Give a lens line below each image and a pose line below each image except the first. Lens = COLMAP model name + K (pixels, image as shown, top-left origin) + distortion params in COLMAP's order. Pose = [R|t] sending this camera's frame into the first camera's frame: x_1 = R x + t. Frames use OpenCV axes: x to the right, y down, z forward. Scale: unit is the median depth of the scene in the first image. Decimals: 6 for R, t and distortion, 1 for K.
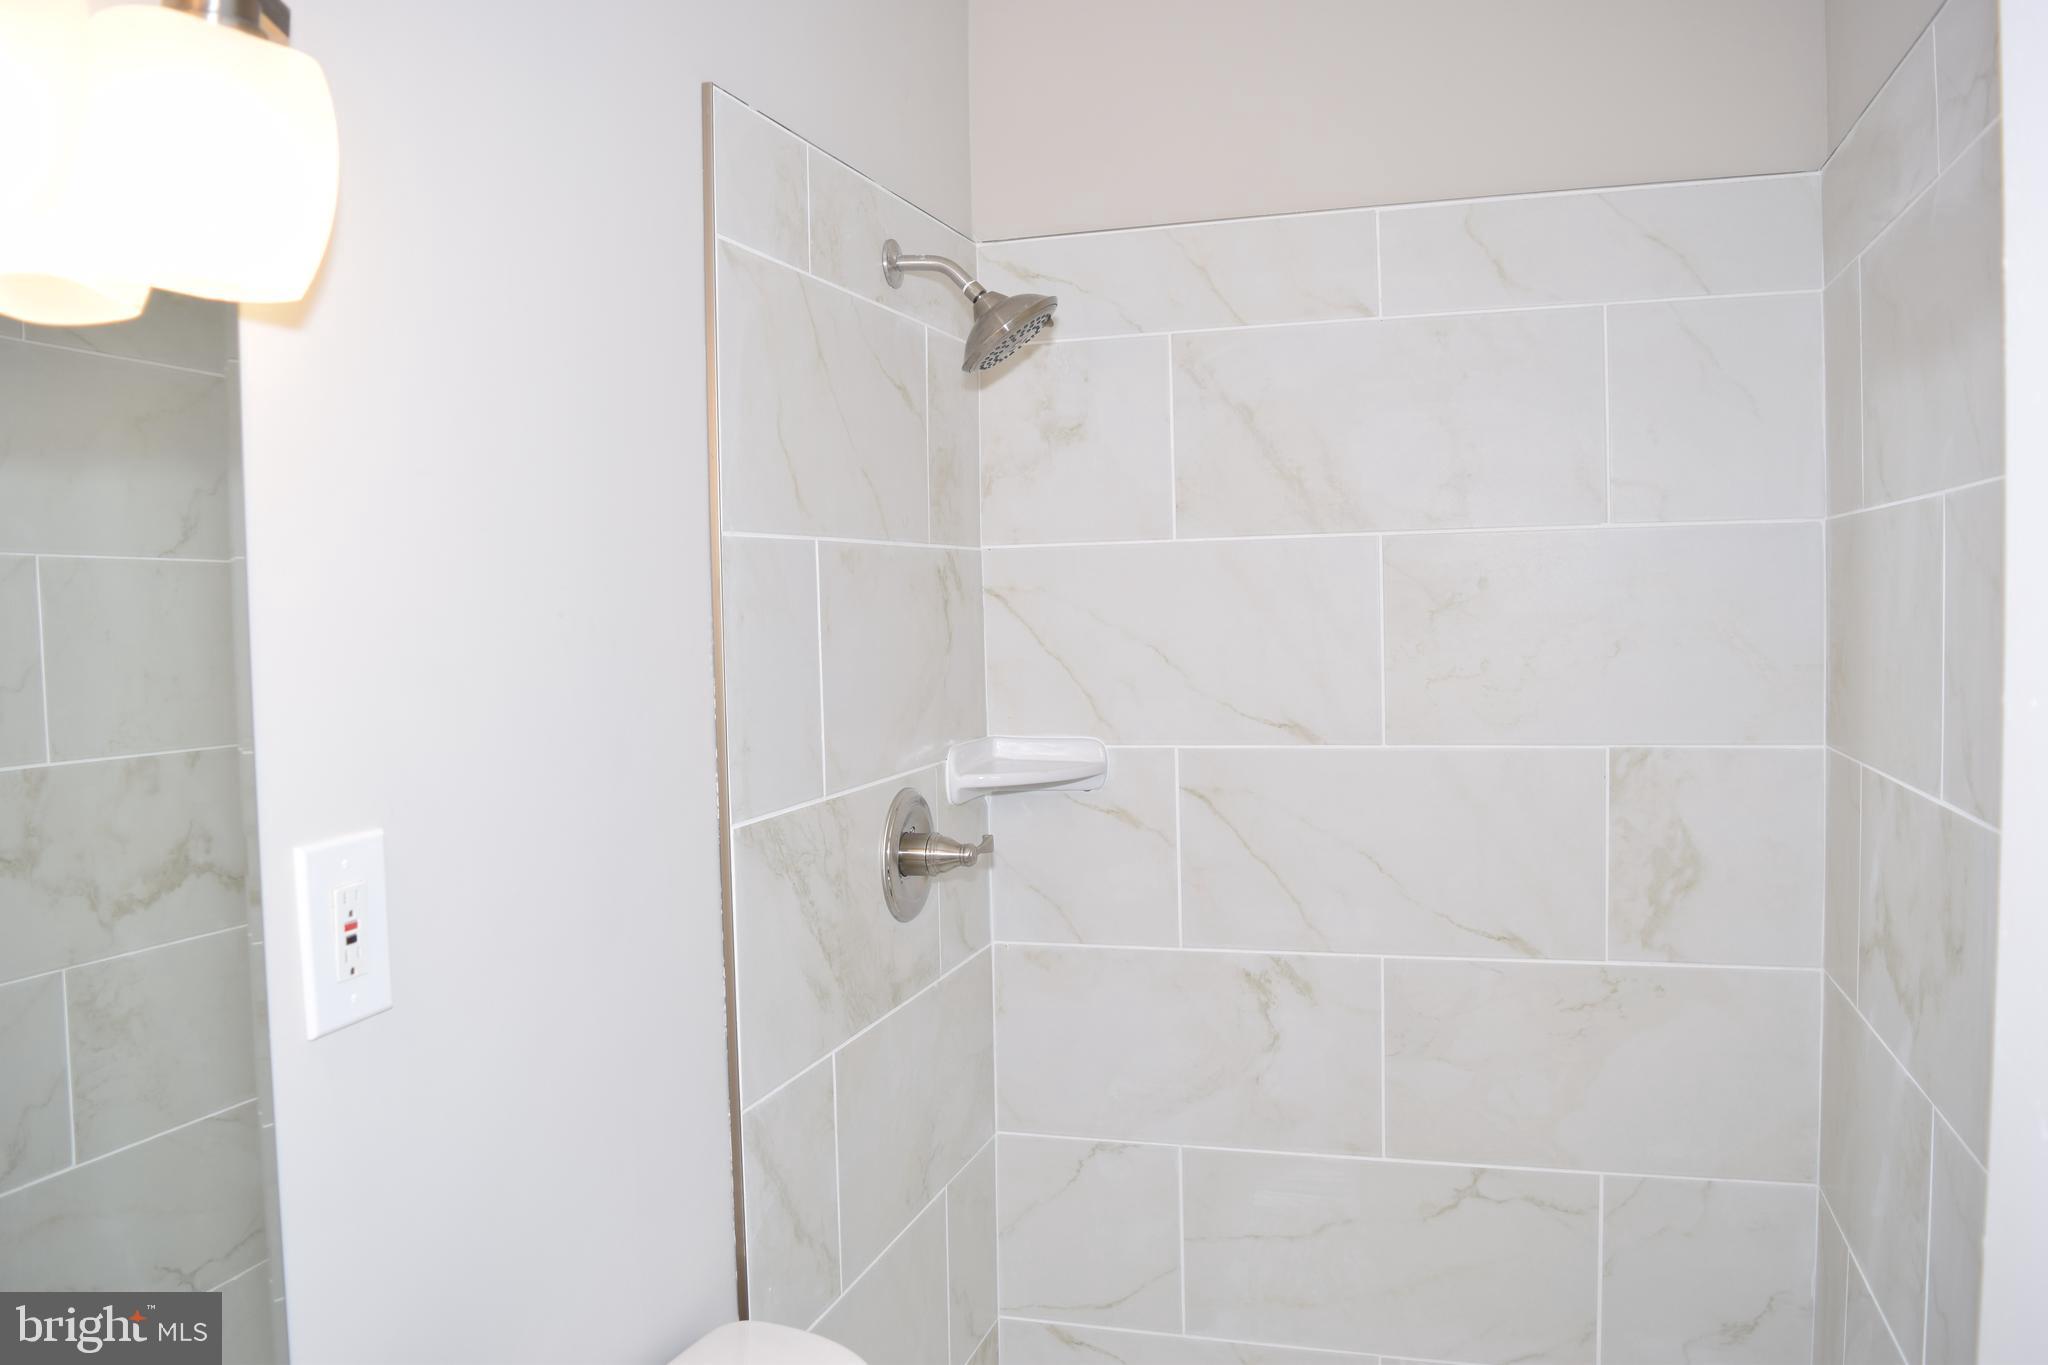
lens RADIAL K [[1607.9, 0, 1024.0], [0, 1607.9, 682.5], [0, 0, 1]] dist [-0.095252, 0.020074]
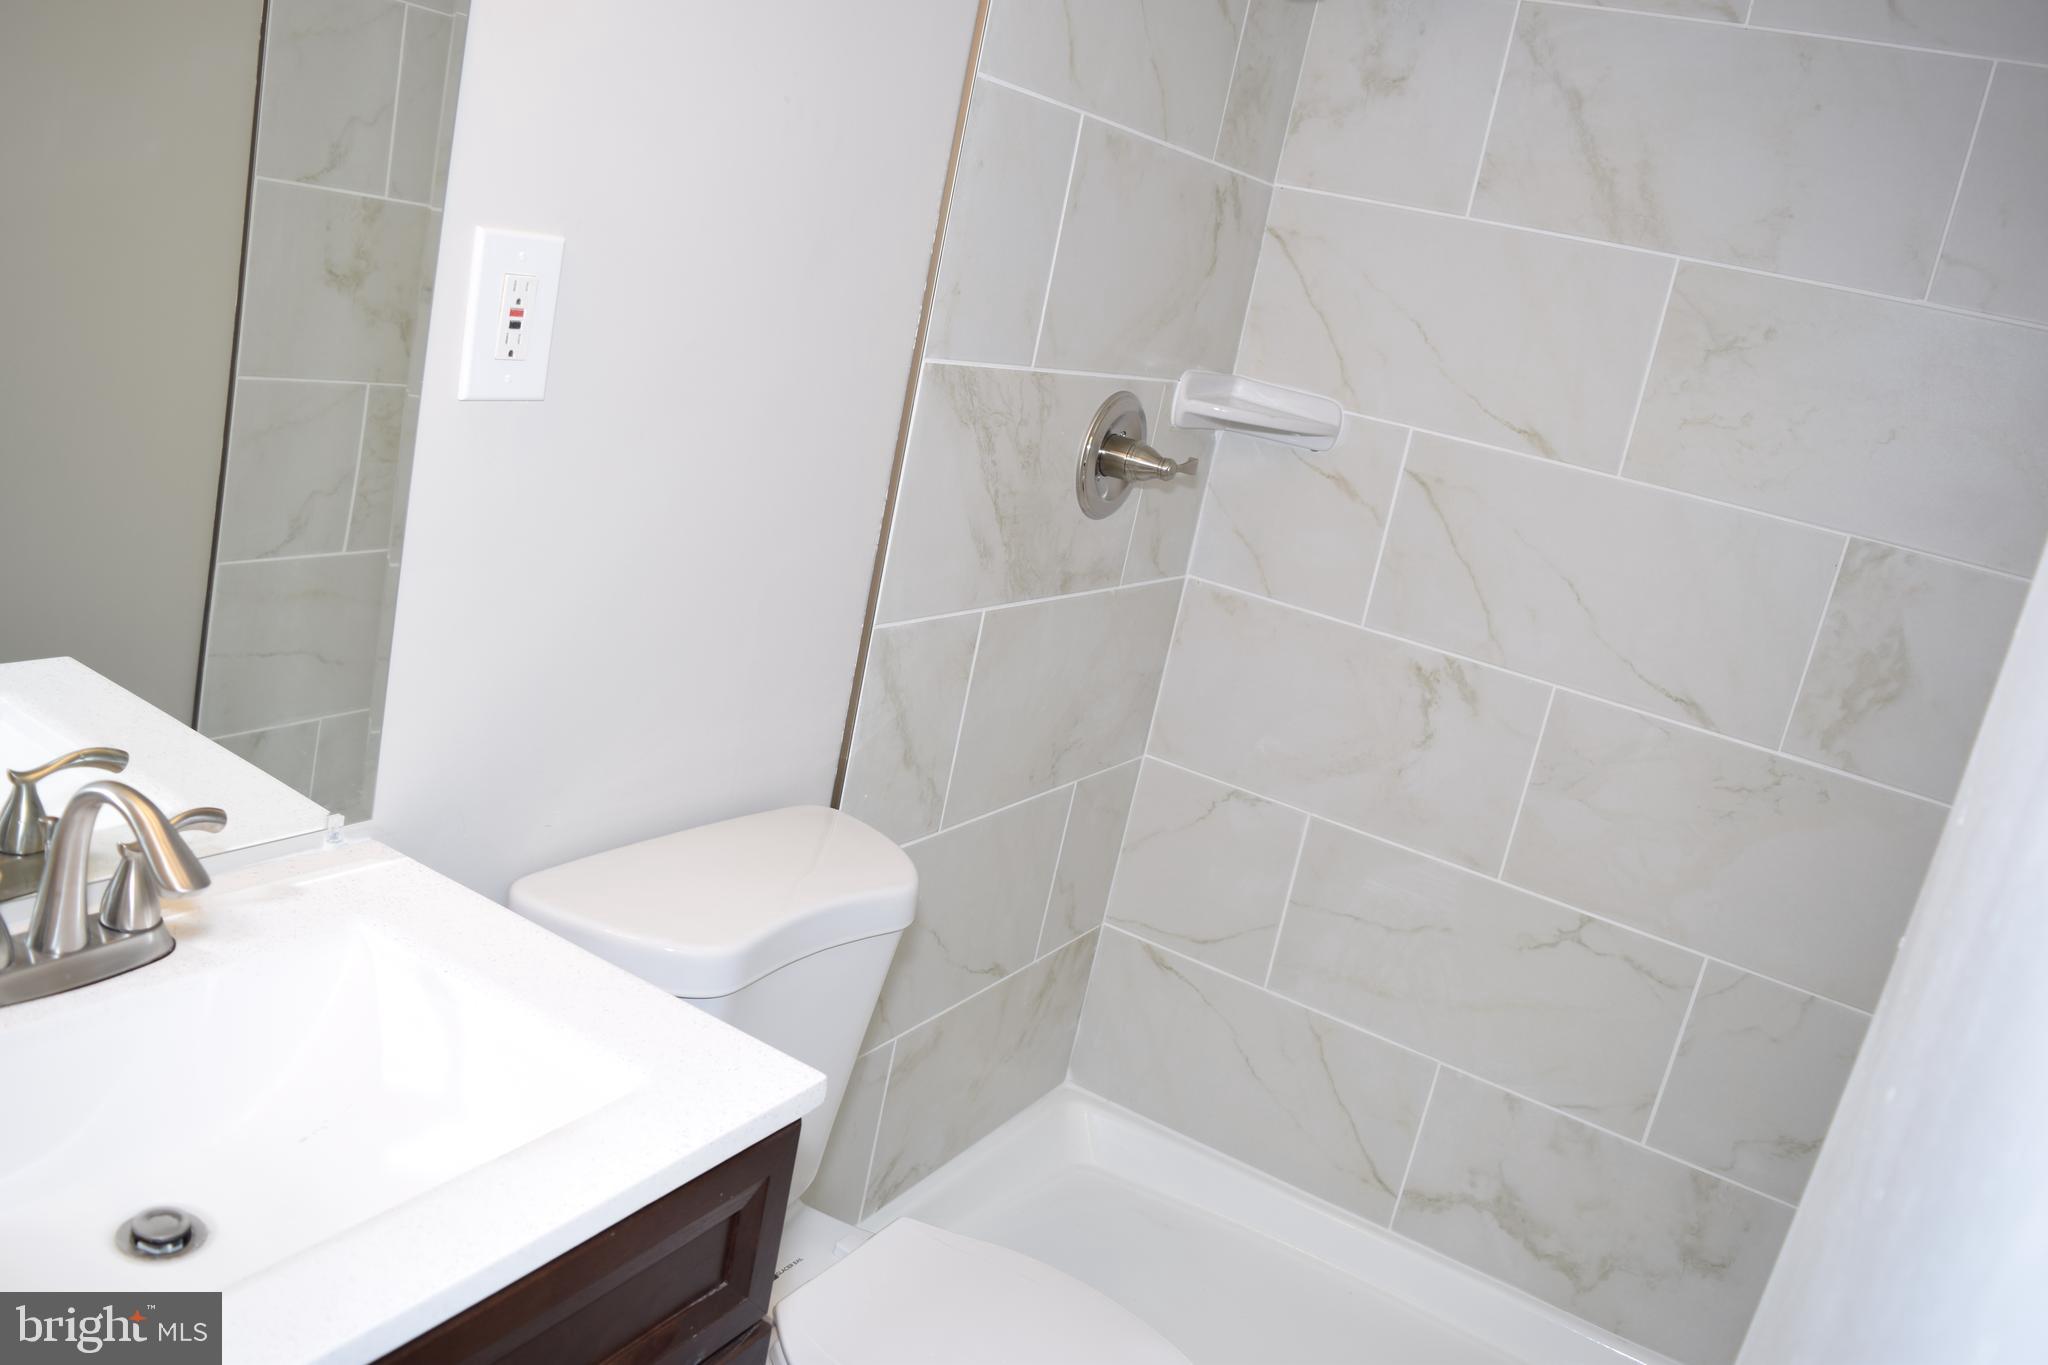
lens RADIAL K [[1607.9, 0, 1024.0], [0, 1607.9, 682.5], [0, 0, 1]] dist [-0.095252, 0.020074]
pose [[0.946328, 0.269367, -0.178618, 0.090661], [-0.231729, 0.950714, 0.206020, 0.044033], [0.225309, -0.153571, 0.962108, -0.018227]]
